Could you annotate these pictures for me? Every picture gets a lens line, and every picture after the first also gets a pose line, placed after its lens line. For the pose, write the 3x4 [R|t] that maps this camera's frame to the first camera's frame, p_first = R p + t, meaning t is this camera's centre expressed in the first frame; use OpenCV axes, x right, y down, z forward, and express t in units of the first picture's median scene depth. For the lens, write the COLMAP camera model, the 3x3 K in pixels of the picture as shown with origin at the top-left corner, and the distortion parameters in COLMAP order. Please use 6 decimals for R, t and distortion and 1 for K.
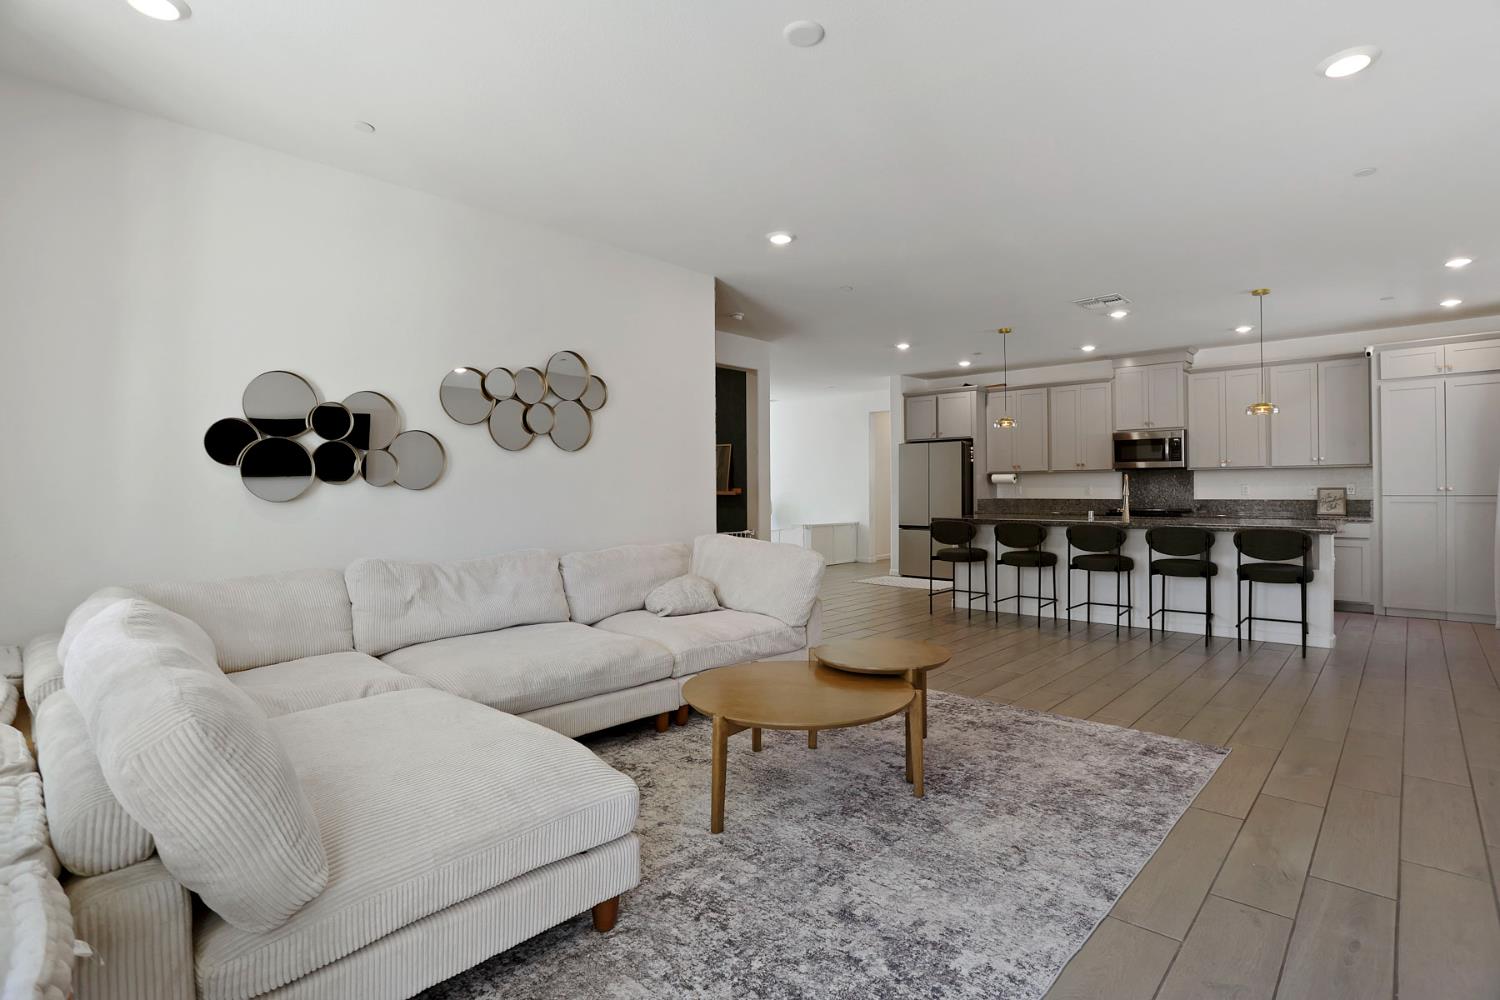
lens RADIAL K [[729.8, 0, 745.8], [0, 729.8, 480.9], [0, 0, 1]] dist [-0.034910, 0.006174]
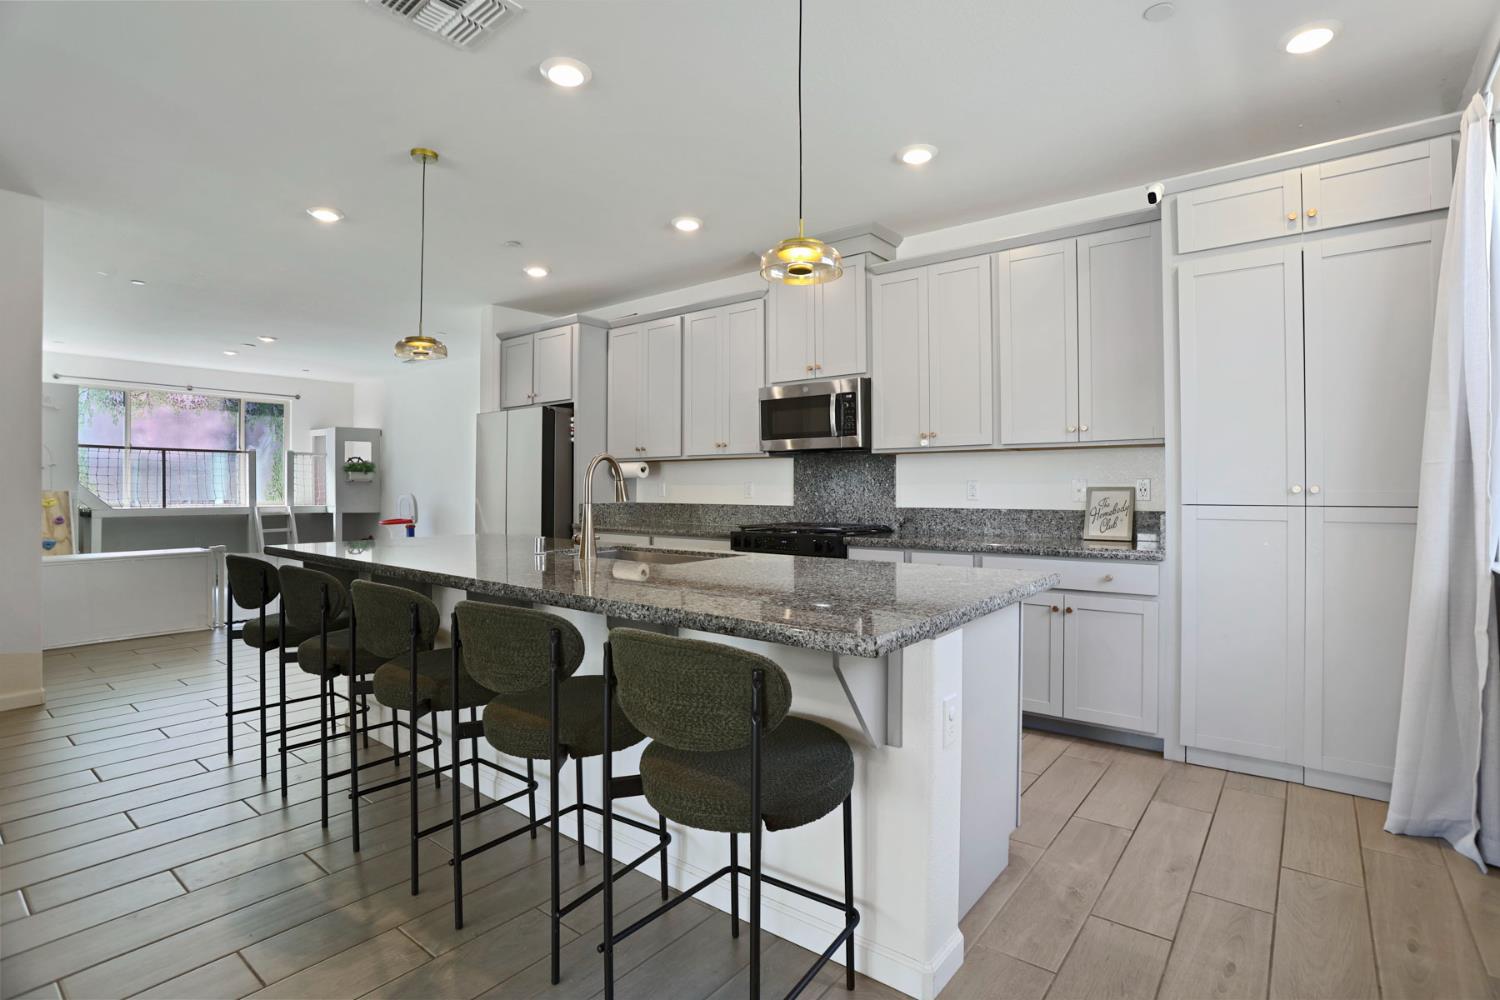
lens RADIAL K [[729.8, 0, 752.7], [0, 729.8, 486.0], [0, 0, 1]] dist [-0.034910, 0.006174]
pose [[0.994757, 0.004478, 0.102172, 0.444747], [-0.005480, 0.999940, 0.009523, 0.004195], [-0.102123, -0.010033, 0.994721, 0.438707]]
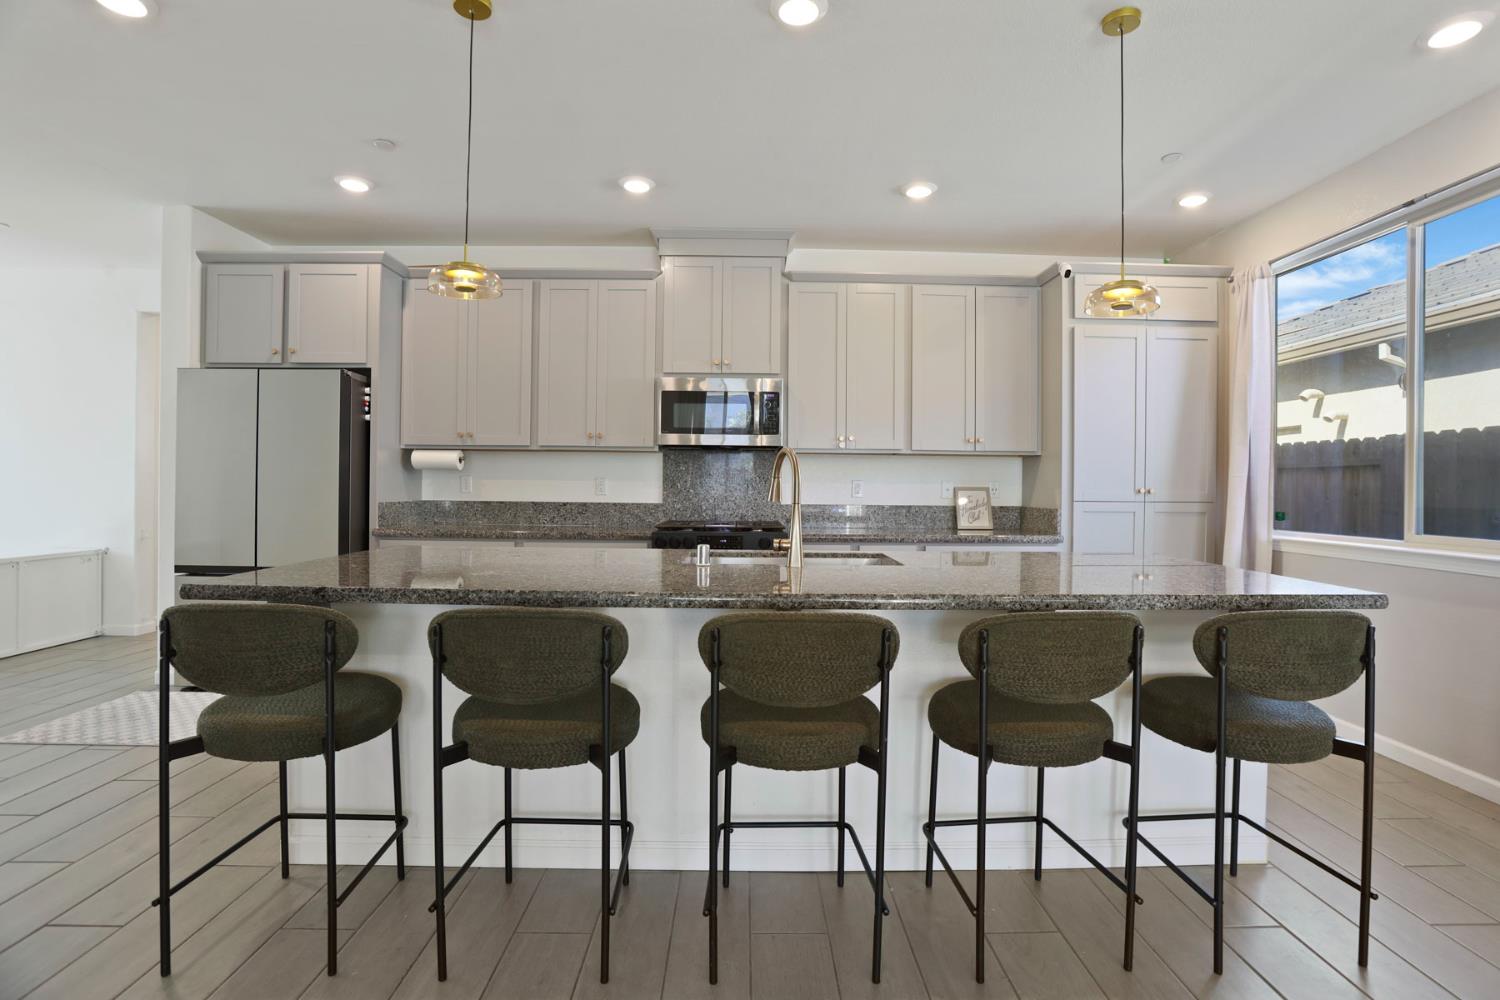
lens RADIAL K [[729.8, 0, 761.5], [0, 729.8, 491.8], [0, 0, 1]] dist [-0.034910, 0.006174]
pose [[0.708460, 0.006973, 0.705717, 0.190229], [-0.022505, 0.999666, 0.012716, 0.007960], [-0.705392, -0.024891, 0.708380, 0.574941]]
